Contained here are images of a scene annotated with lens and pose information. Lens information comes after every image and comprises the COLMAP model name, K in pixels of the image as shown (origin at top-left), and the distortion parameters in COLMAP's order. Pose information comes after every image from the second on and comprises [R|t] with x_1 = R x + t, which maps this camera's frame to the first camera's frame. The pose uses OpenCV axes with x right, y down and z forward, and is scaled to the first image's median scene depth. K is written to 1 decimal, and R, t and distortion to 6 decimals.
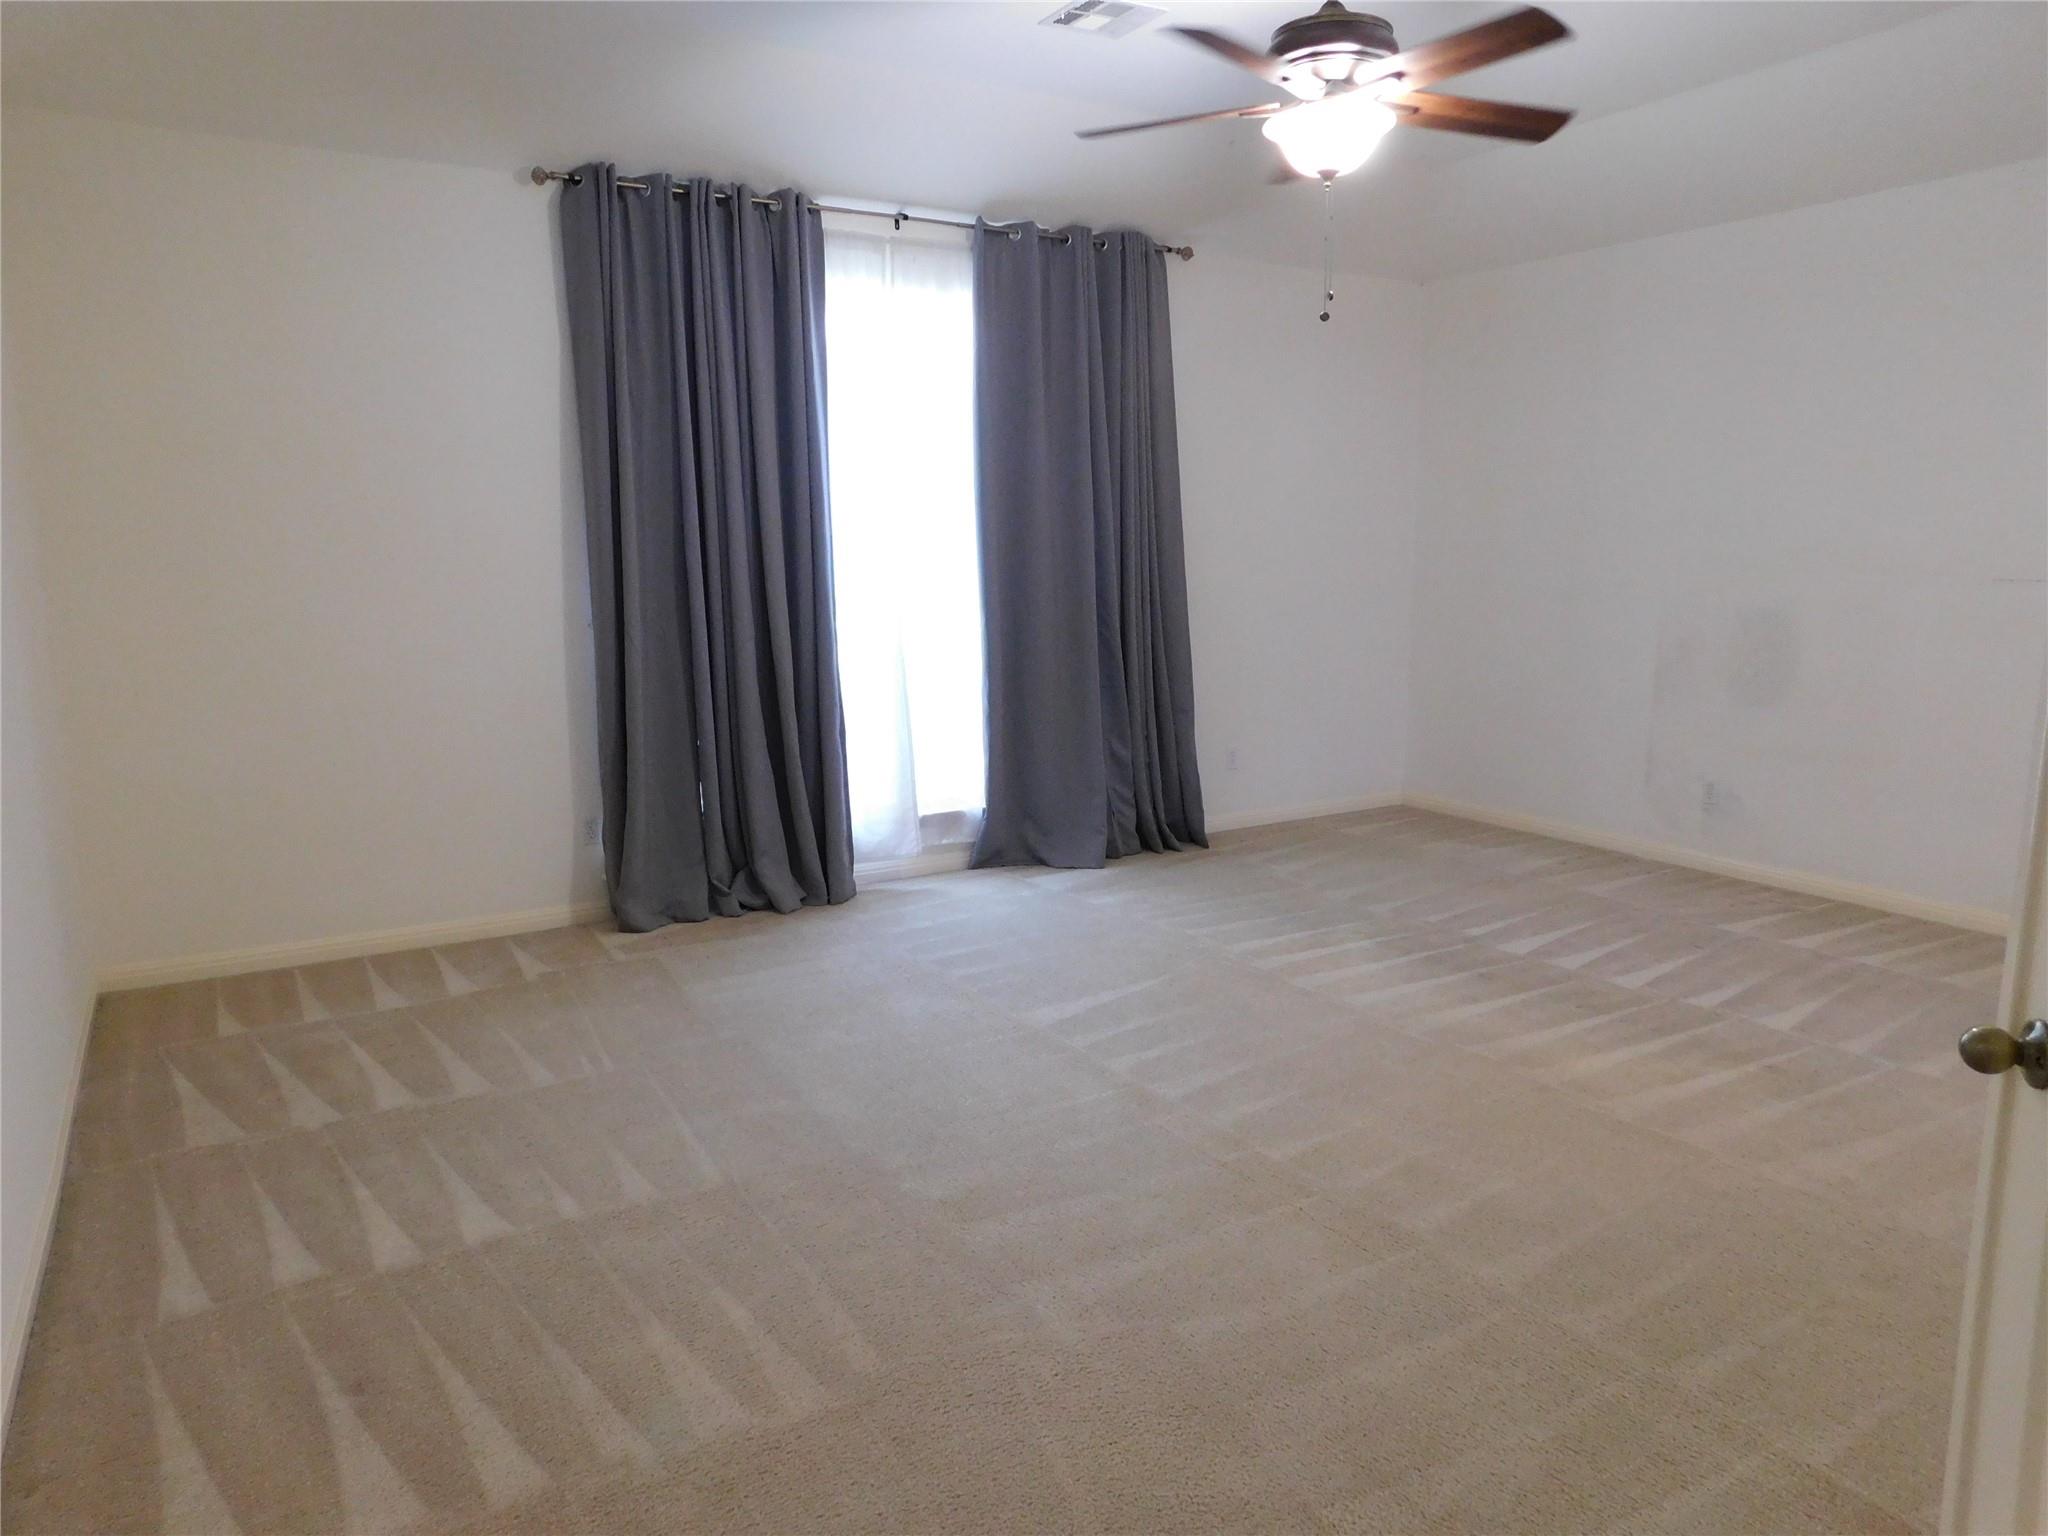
lens RADIAL K [[1337.2, 0, 1024.0], [0, 1337.2, 768.0], [0, 0, 1]] dist [0.006289, 0.001046]
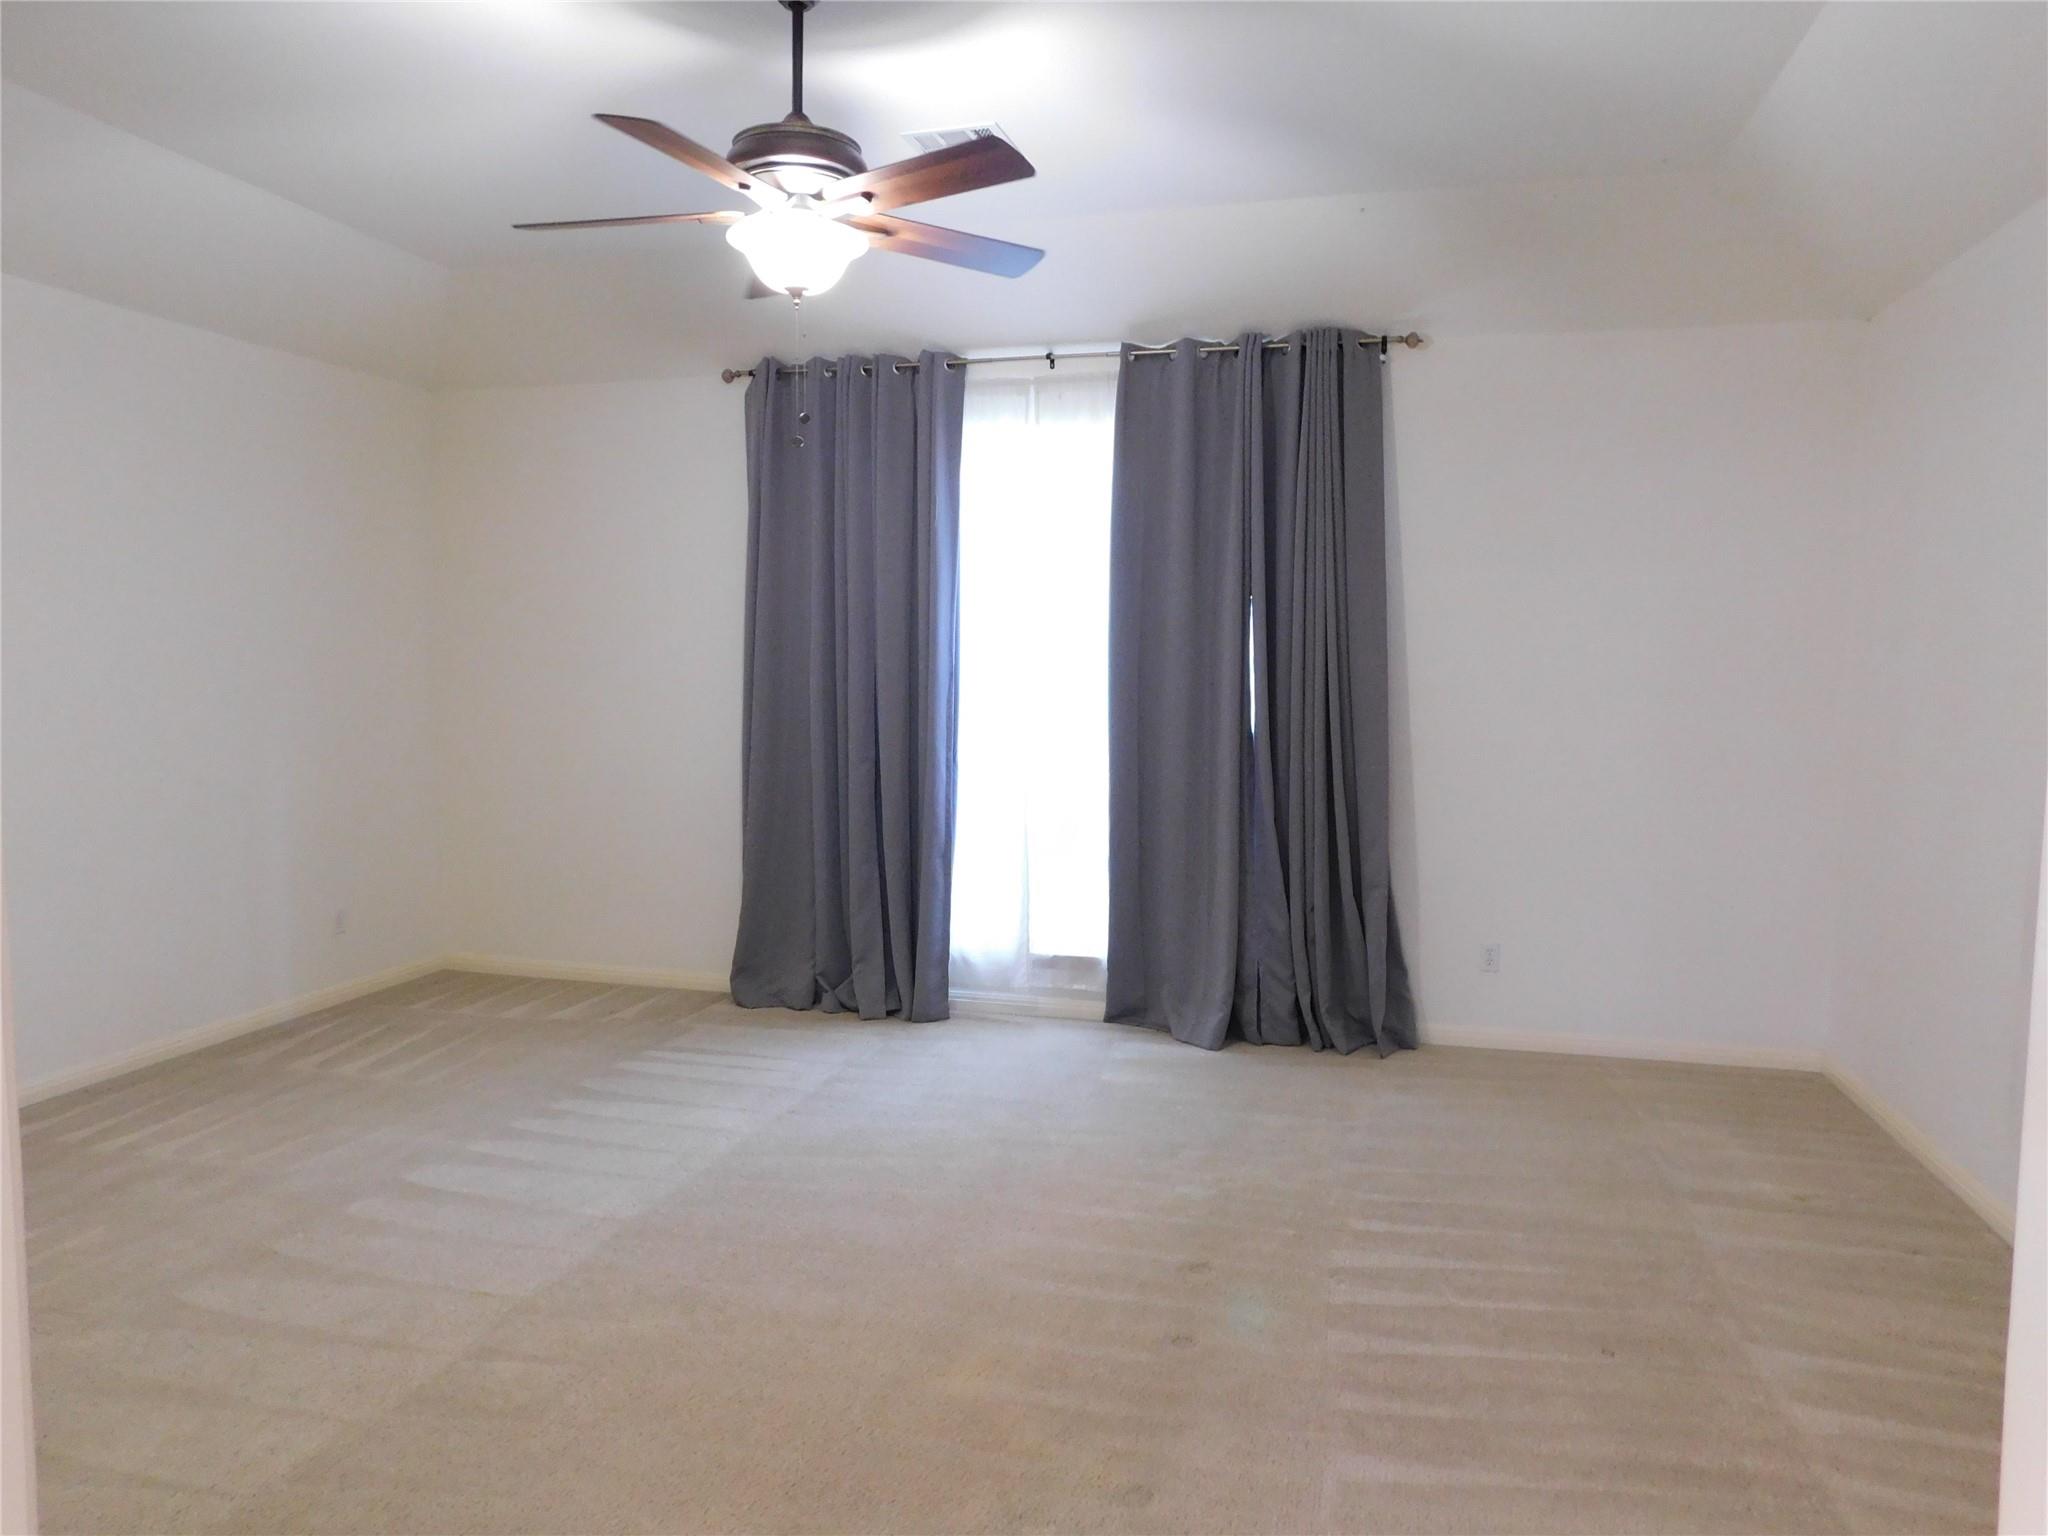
lens RADIAL K [[1337.2, 0, 1024.0], [0, 1337.2, 768.0], [0, 0, 1]] dist [0.006289, 0.001046]
pose [[0.717547, 0.065334, -0.693439, 0.596263], [-0.130612, 0.990551, -0.041826, -0.057487], [0.684154, 0.120584, 0.719301, 0.288289]]
